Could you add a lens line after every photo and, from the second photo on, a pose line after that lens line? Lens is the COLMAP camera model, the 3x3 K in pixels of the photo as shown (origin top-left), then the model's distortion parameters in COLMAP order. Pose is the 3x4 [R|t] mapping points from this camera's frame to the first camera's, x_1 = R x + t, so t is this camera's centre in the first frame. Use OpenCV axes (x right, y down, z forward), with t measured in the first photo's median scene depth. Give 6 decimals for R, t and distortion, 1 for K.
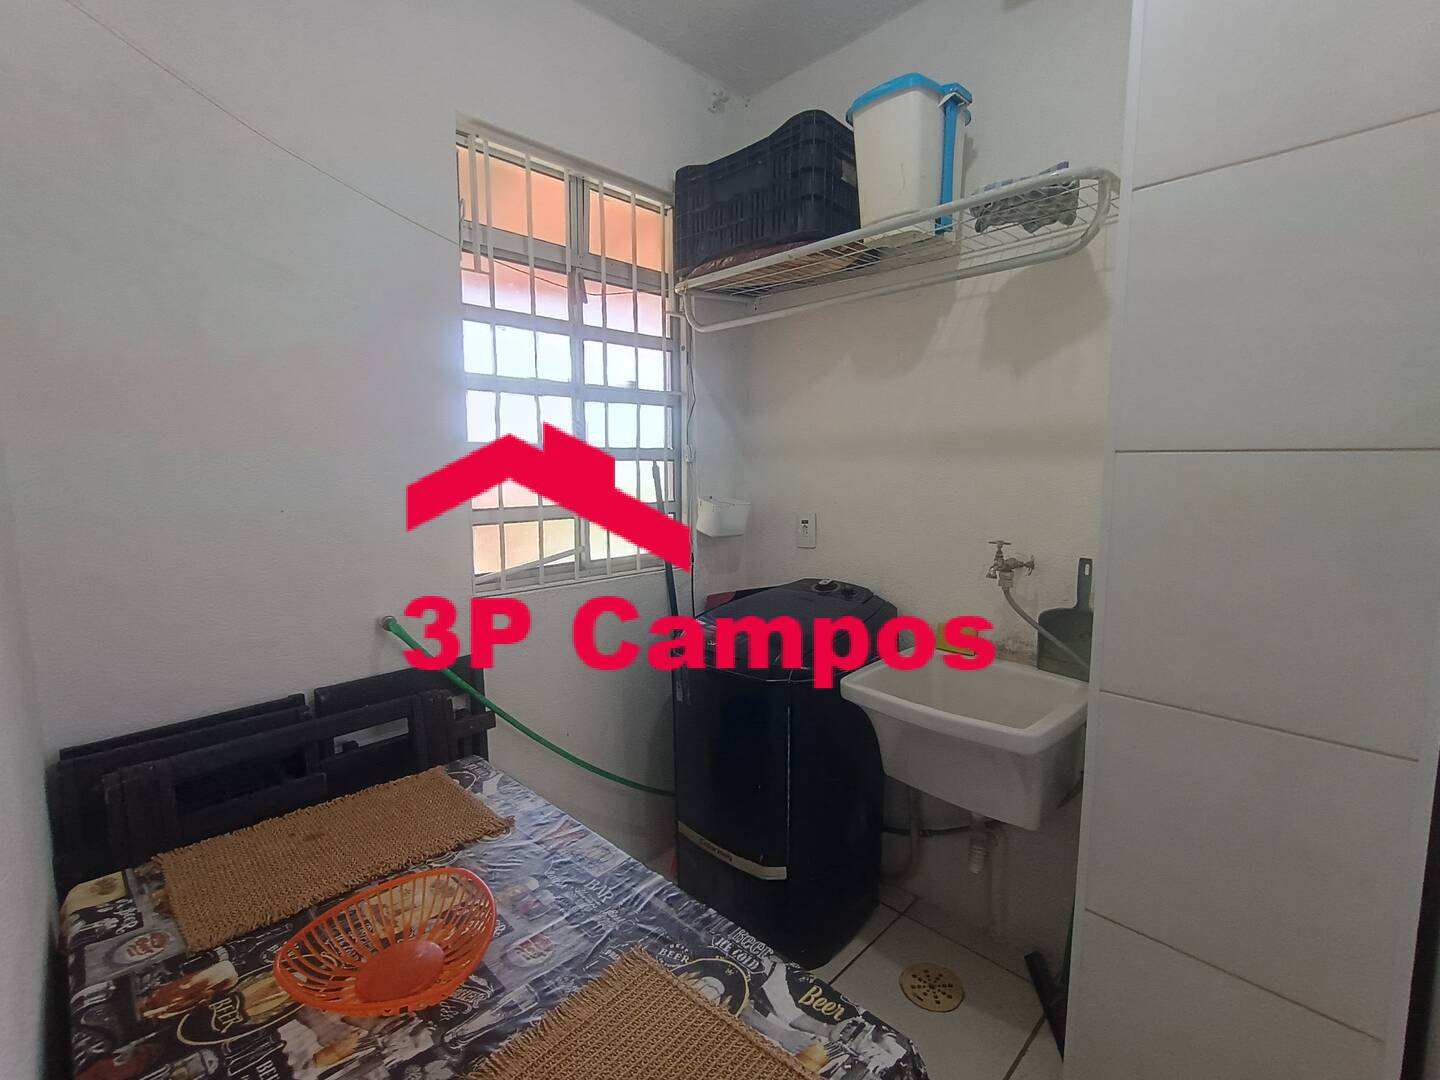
lens RADIAL K [[661.4, 0, 720.9], [0, 661.4, 537.1], [0, 0, 1]] dist [0.003084, 0.001349]
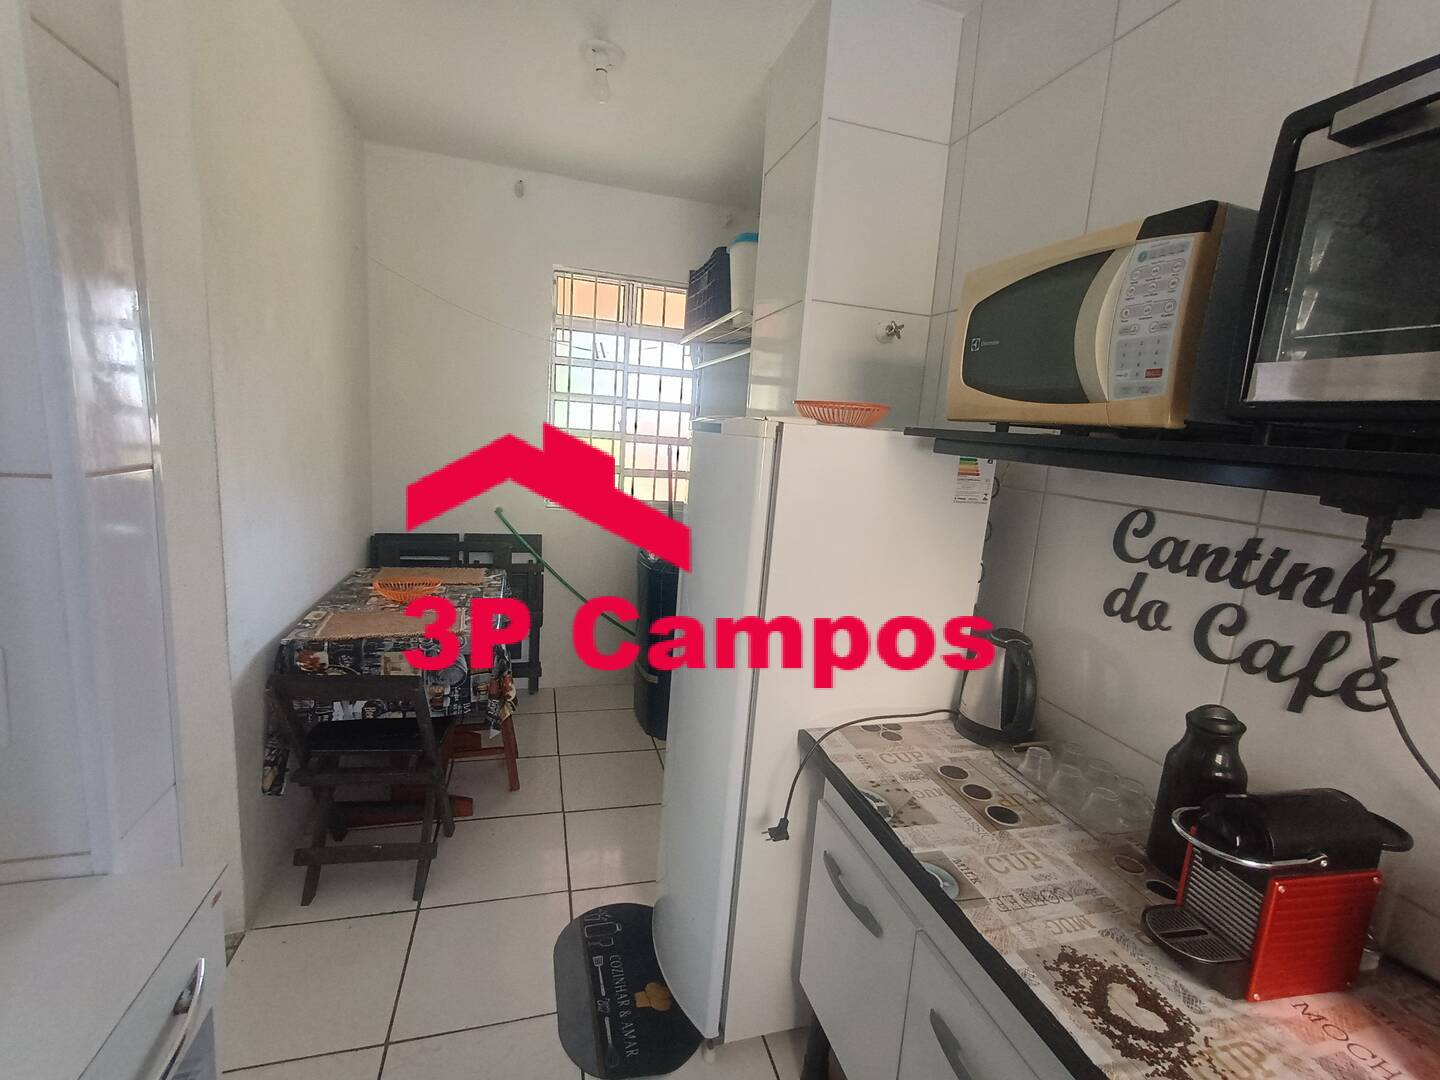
lens RADIAL K [[645.7, 0, 718.3], [0, 645.7, 537.9], [0, 0, 1]] dist [0.000873, 0.000192]
pose [[0.875771, 0.142091, -0.461341, 1.044285], [-0.126446, 0.989852, 0.064835, -0.006810], [0.465872, 0.001554, 0.884851, -0.491958]]
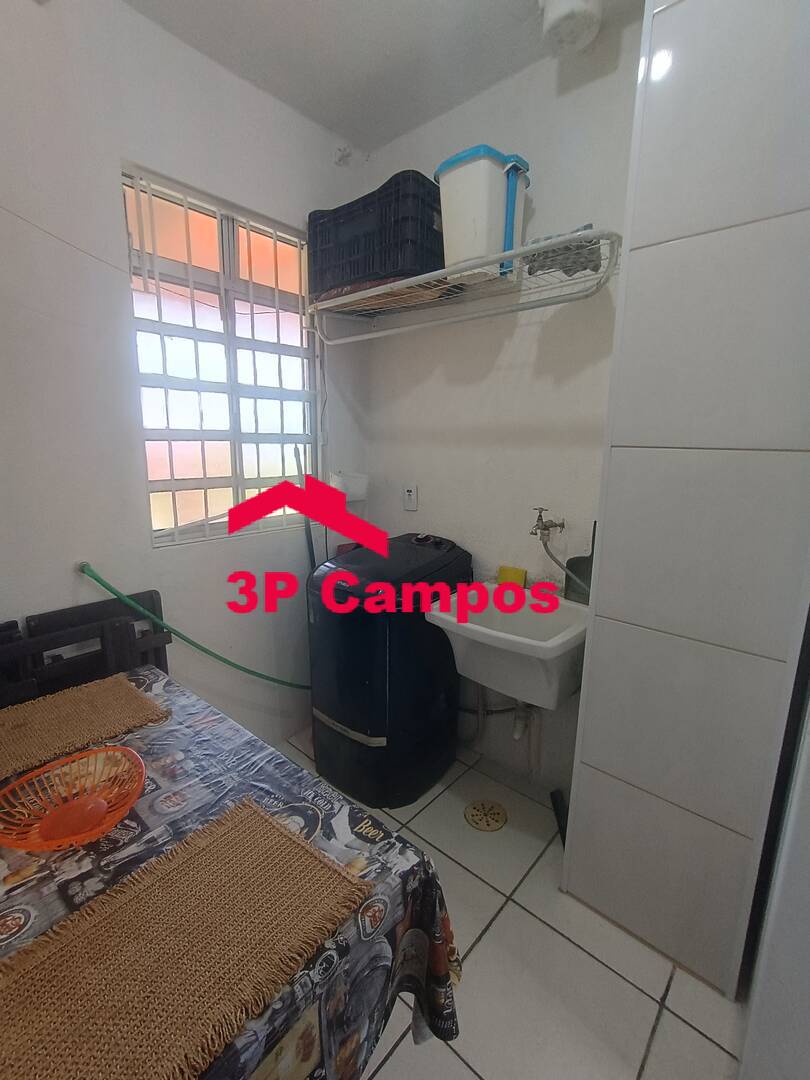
lens RADIAL K [[494.4, 0, 401.3], [0, 494.4, 540.9], [0, 0, 1]] dist [0.002791, 0.000242]
pose [[0.998106, 0.003066, 0.061445, 0.067232], [-0.008438, 0.996141, 0.087363, -0.013562], [-0.060940, -0.087716, 0.994280, -0.015647]]
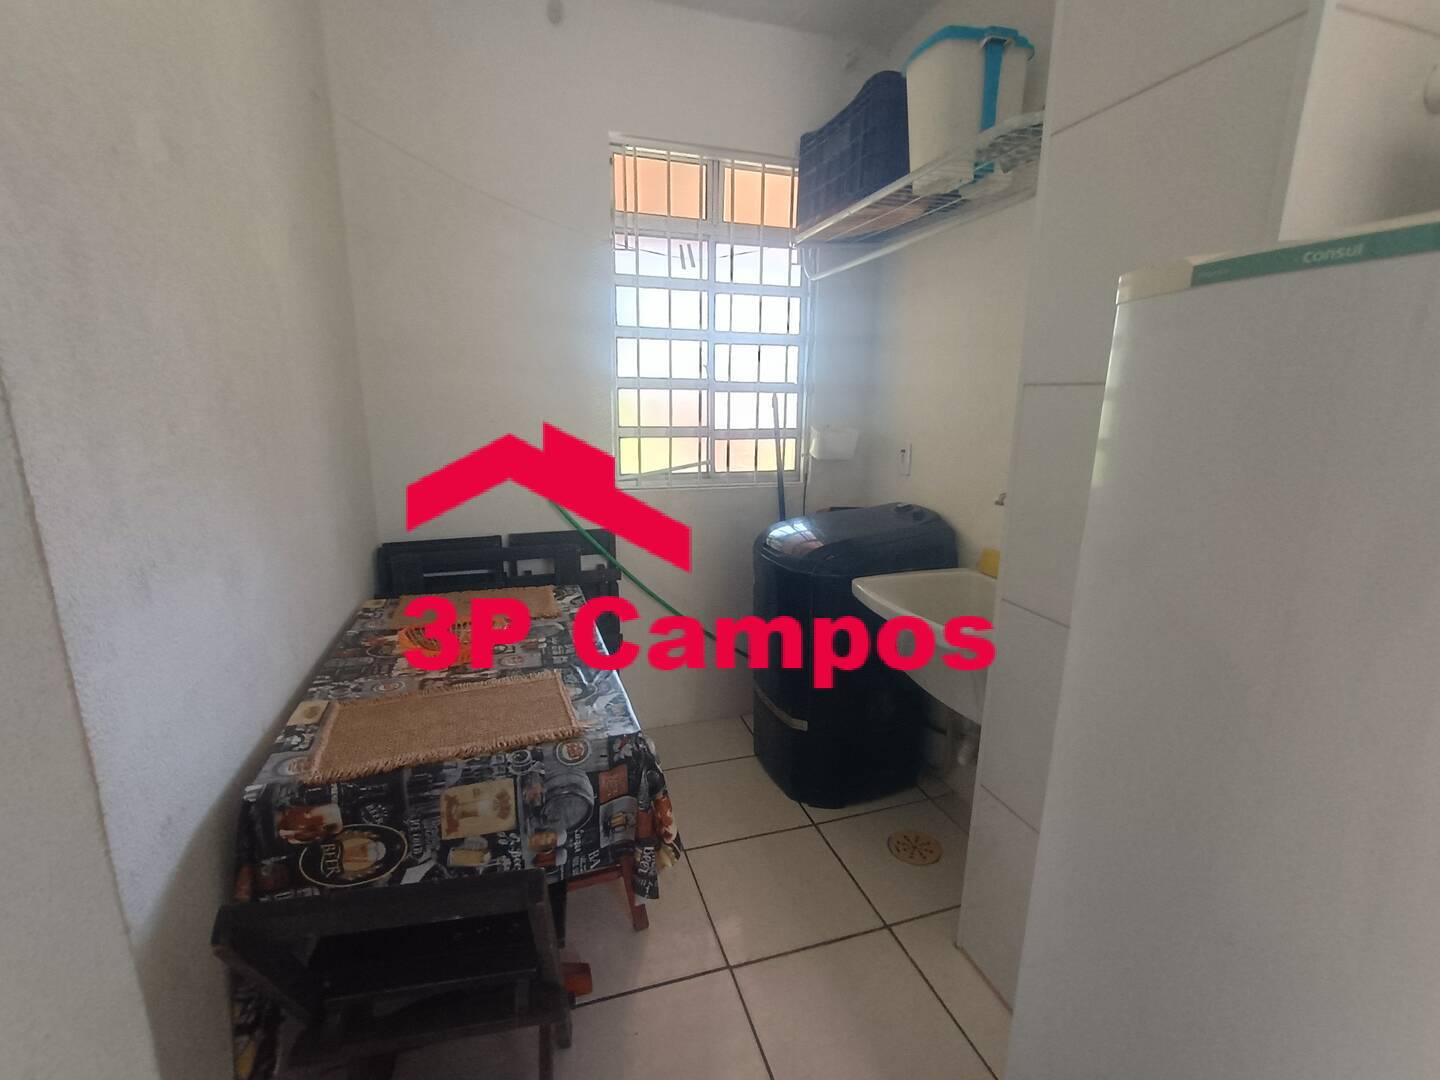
lens RADIAL K [[647.7, 0, 718.3], [0, 647.7, 540.6], [0, 0, 1]] dist [0.003334, 0.001128]
pose [[0.890810, 0.110735, -0.440675, 0.476323], [-0.065122, 0.990951, 0.117368, 0.025175], [0.449684, -0.075855, 0.889961, -0.151308]]
